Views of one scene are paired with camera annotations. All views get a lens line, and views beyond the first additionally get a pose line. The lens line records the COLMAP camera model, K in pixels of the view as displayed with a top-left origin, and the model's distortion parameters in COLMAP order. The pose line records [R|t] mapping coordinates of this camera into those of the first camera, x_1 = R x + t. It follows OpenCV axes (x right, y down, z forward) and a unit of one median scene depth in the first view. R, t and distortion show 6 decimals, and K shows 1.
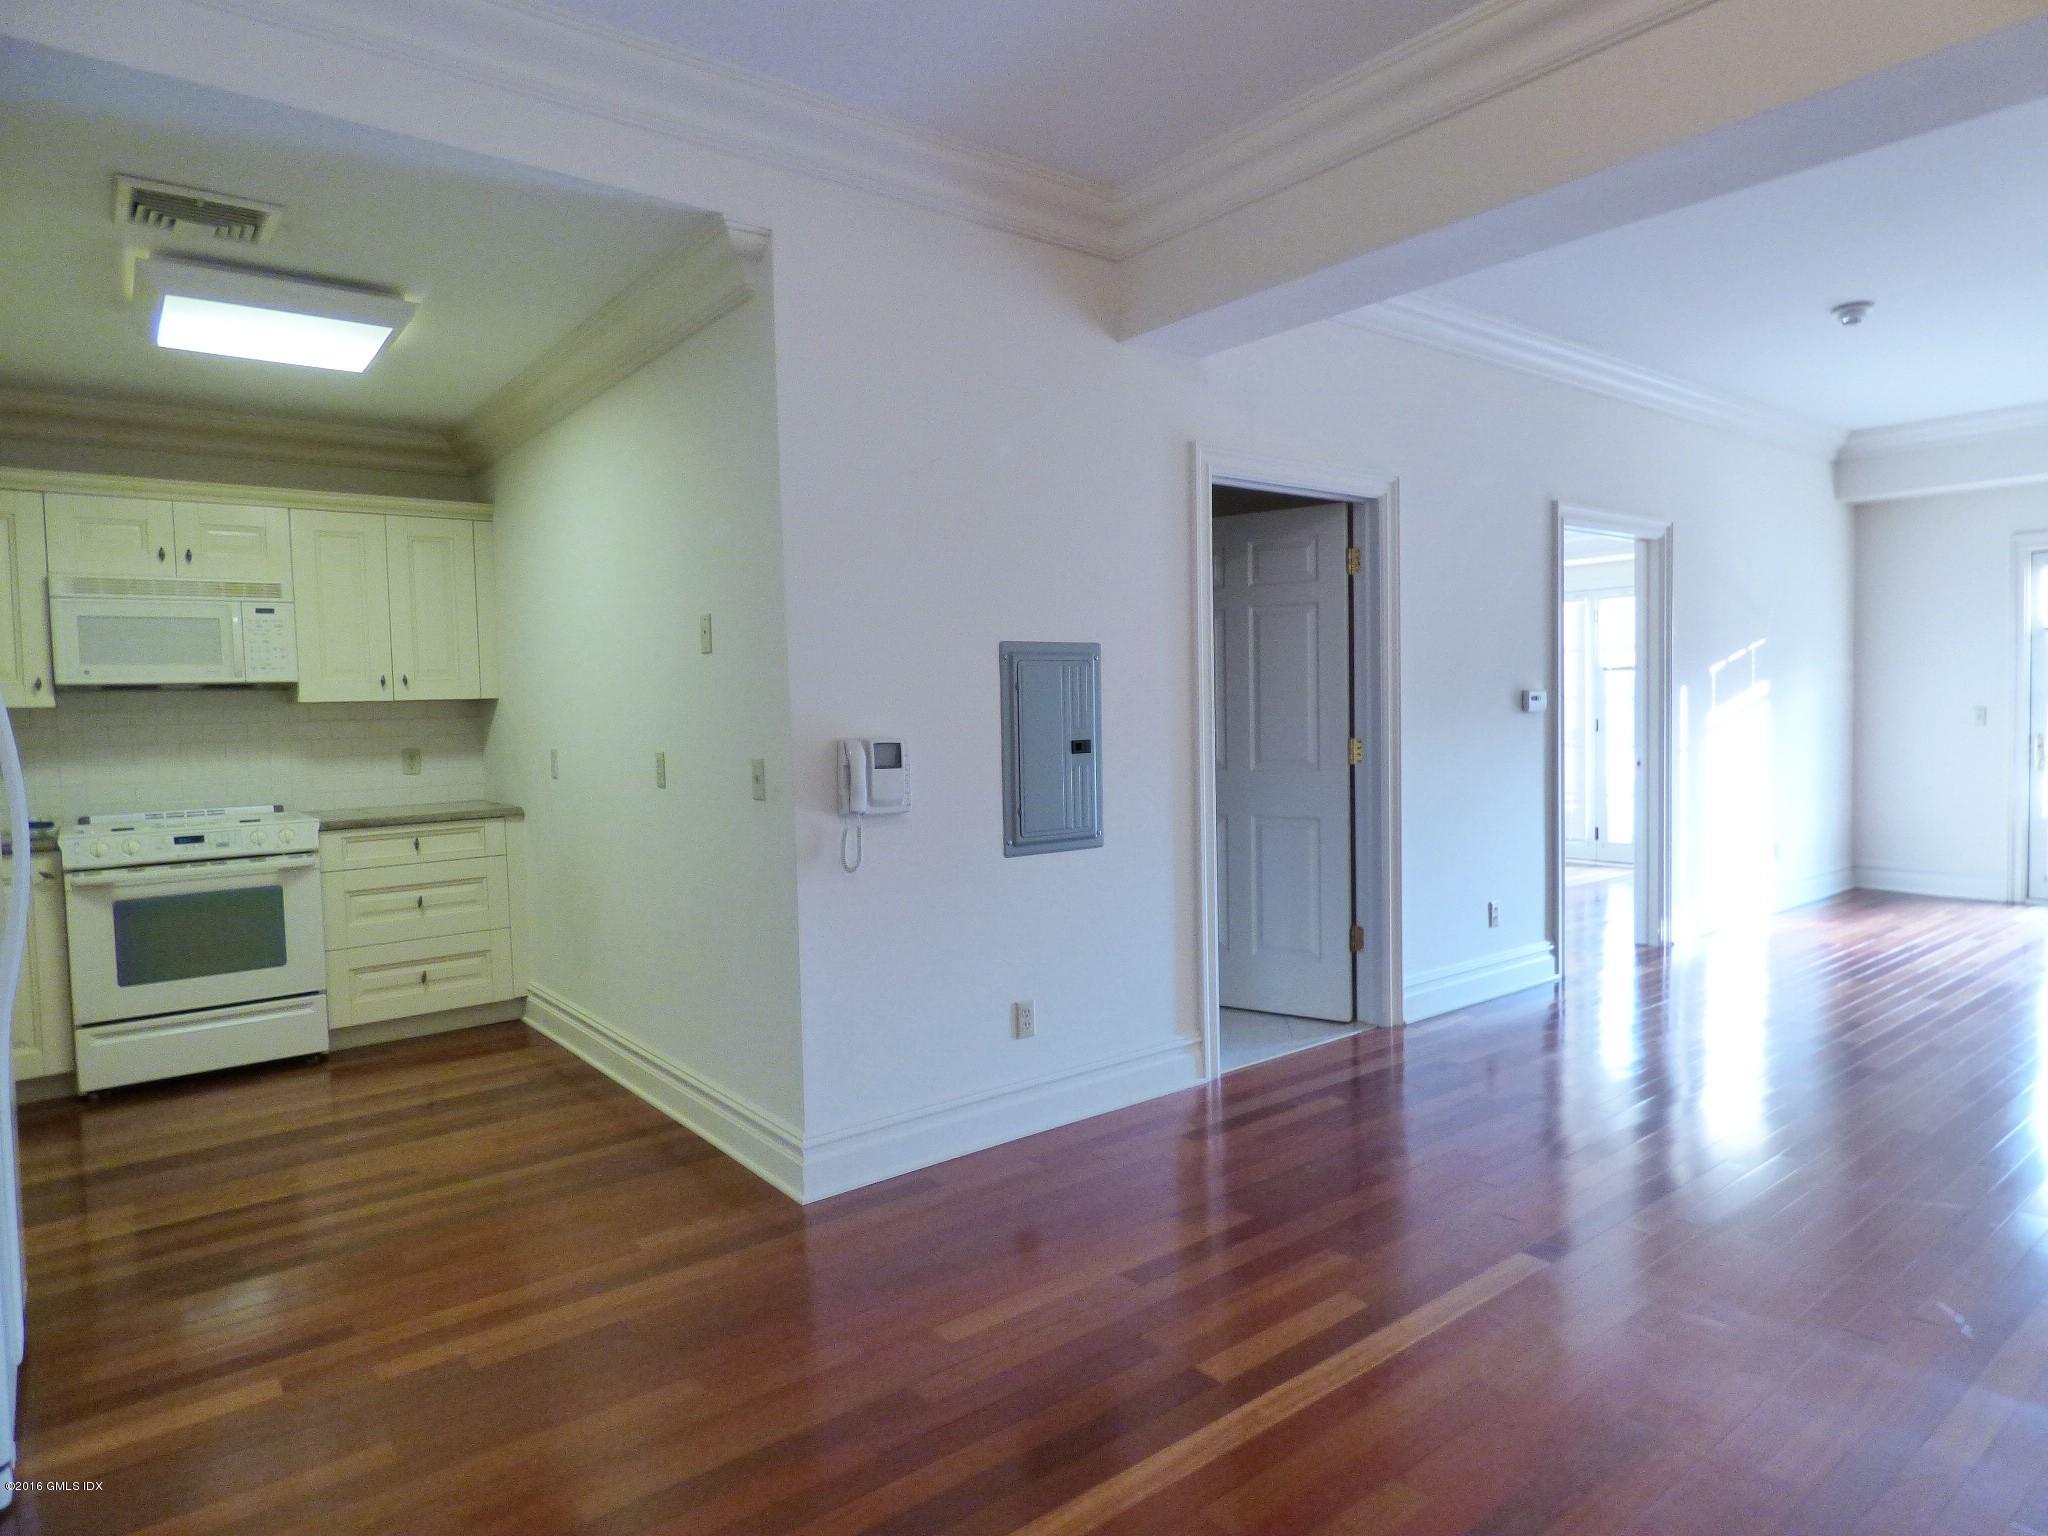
lens RADIAL K [[1235.9, 0, 1036.9], [0, 1235.9, 772.8], [0, 0, 1]] dist [0.000771, -0.002488]
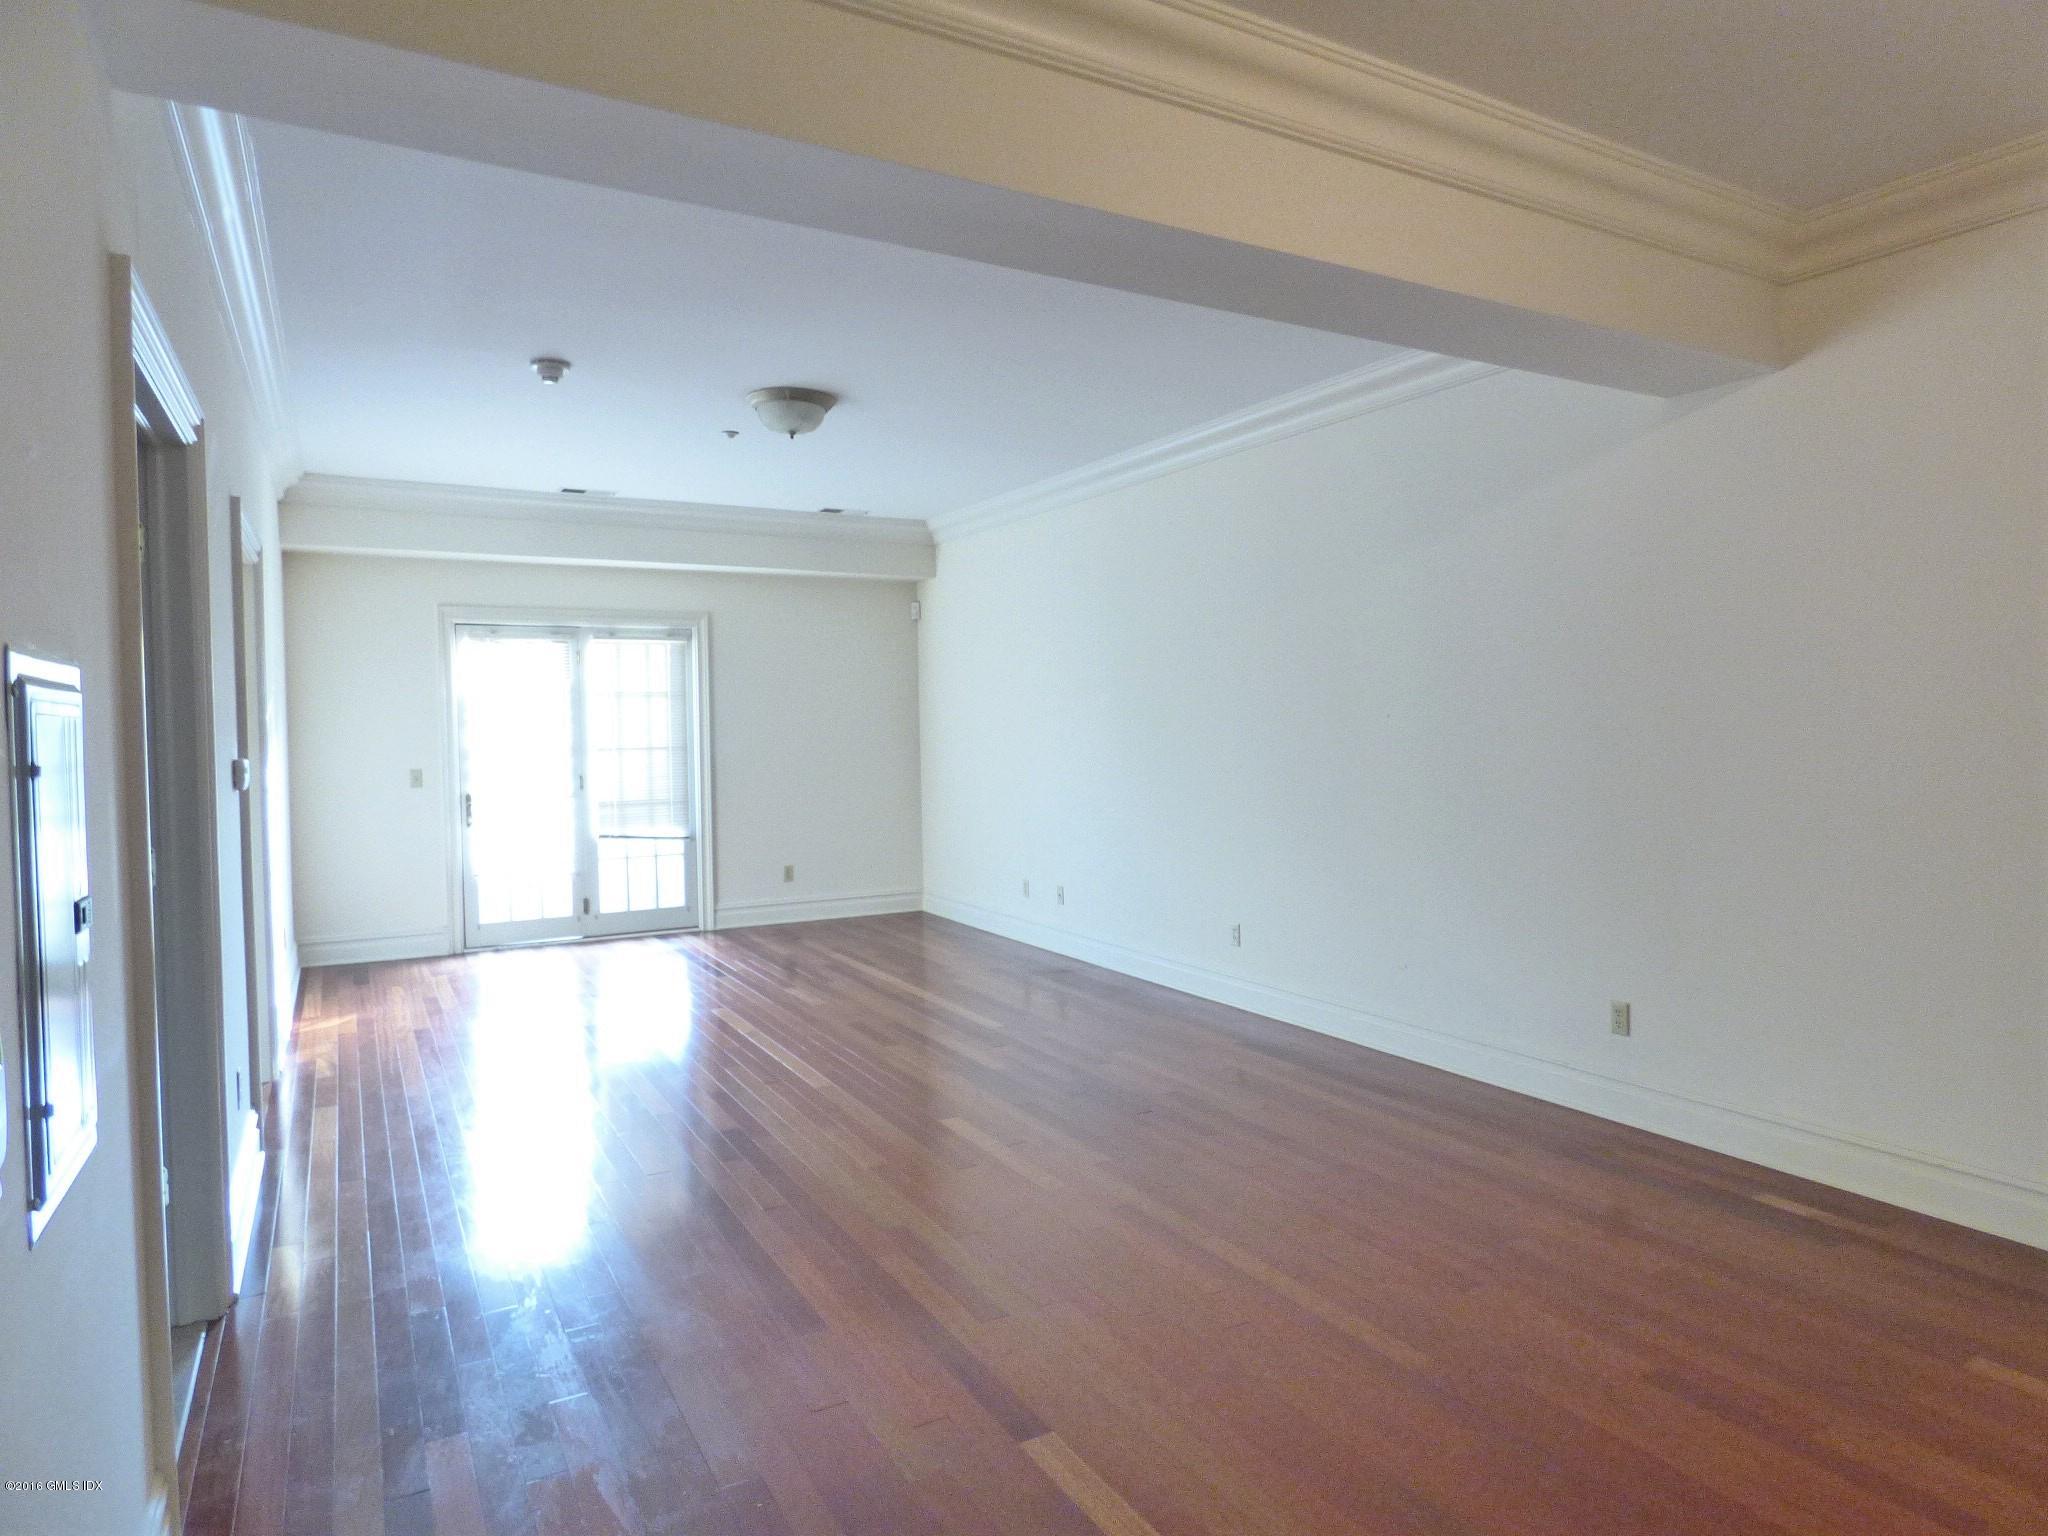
lens RADIAL K [[1231.1, 0, 1024.0], [0, 1231.1, 768.0], [0, 0, 1]] dist [-0.001659, -0.004745]
pose [[0.148388, -0.014271, 0.988826, -0.170503], [0.065610, 0.997835, 0.004555, -0.026673], [-0.986750, 0.064201, 0.149003, 0.356458]]
